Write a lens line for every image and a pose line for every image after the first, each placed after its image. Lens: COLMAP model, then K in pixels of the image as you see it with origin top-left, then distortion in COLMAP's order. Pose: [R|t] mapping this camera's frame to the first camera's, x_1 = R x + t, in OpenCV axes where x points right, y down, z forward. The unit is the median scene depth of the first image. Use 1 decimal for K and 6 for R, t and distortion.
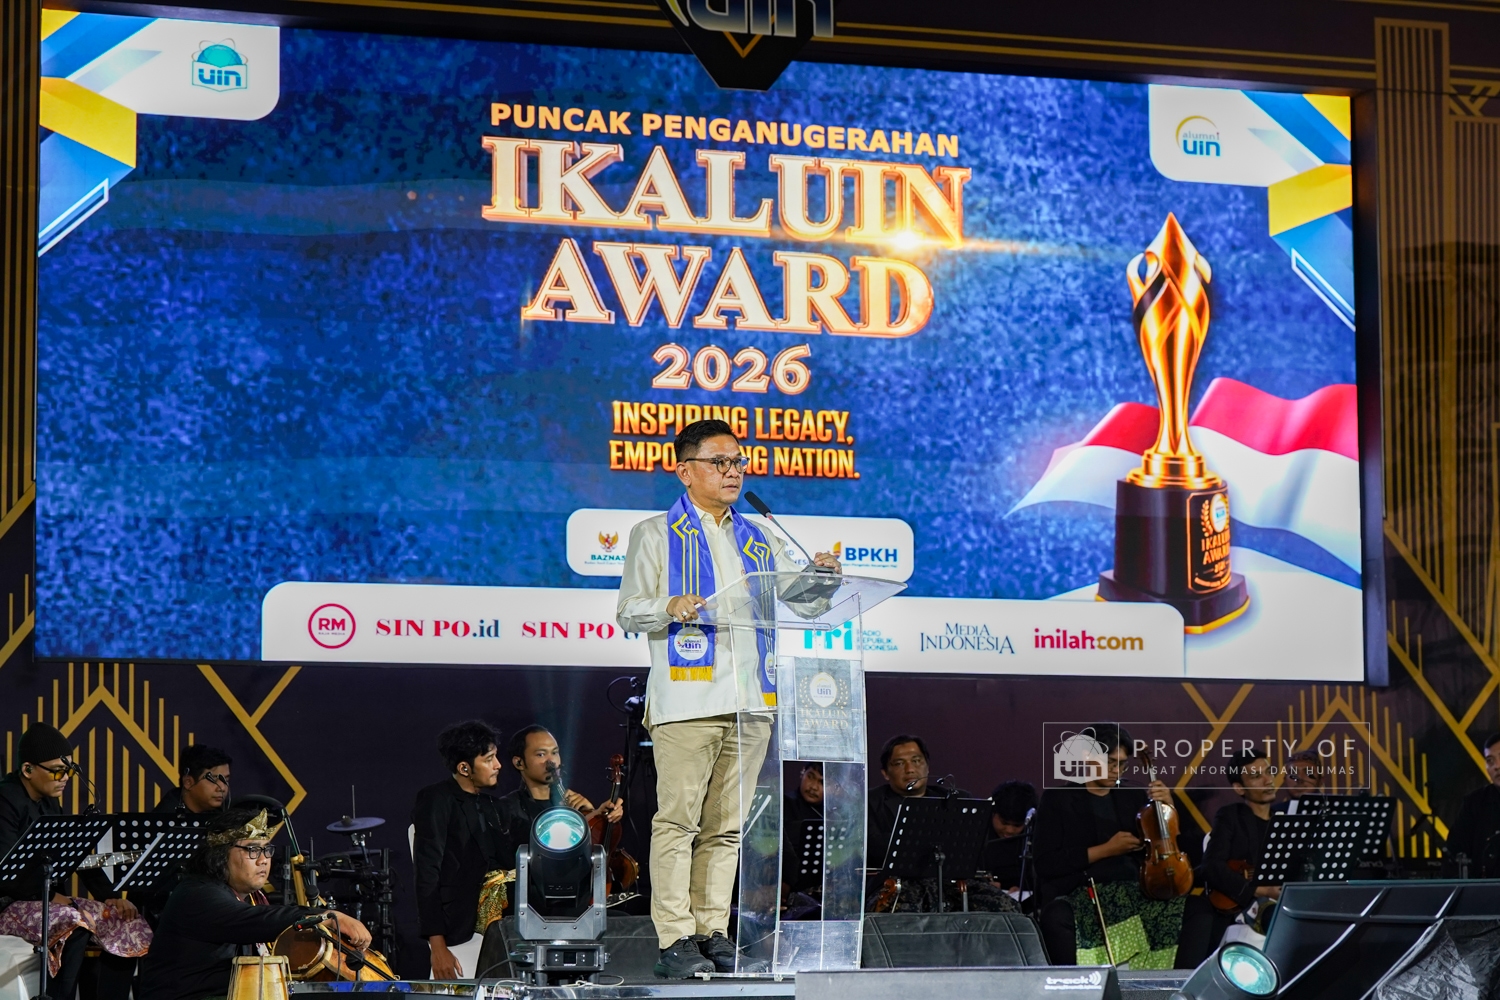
lens RADIAL K [[3785.1, 0, 759.0], [0, 3785.1, 499.4], [0, 0, 1]] dist [0.056248, 0.000000]
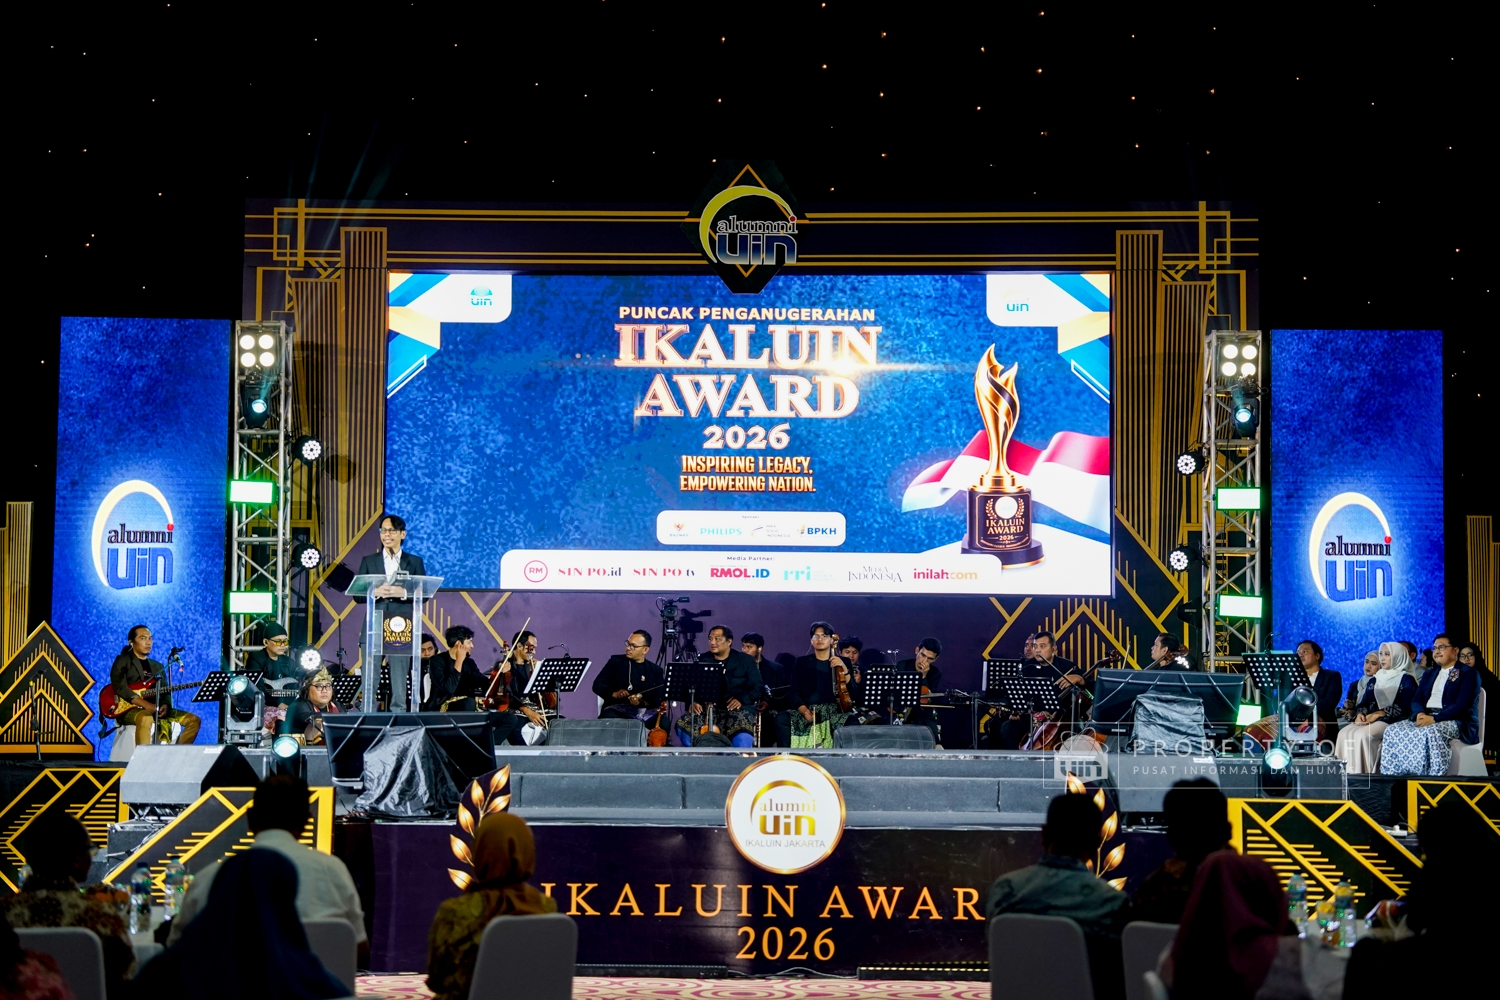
lens RADIAL K [[2595.8, 0, 726.6], [0, 2595.8, 501.8], [0, 0, 1]] dist [0.301276, 0.000000]
pose [[0.938756, -0.011303, -0.344397, 0.443277], [0.022356, 0.999354, 0.028139, -0.038936], [0.343856, -0.034115, 0.938402, -0.260643]]
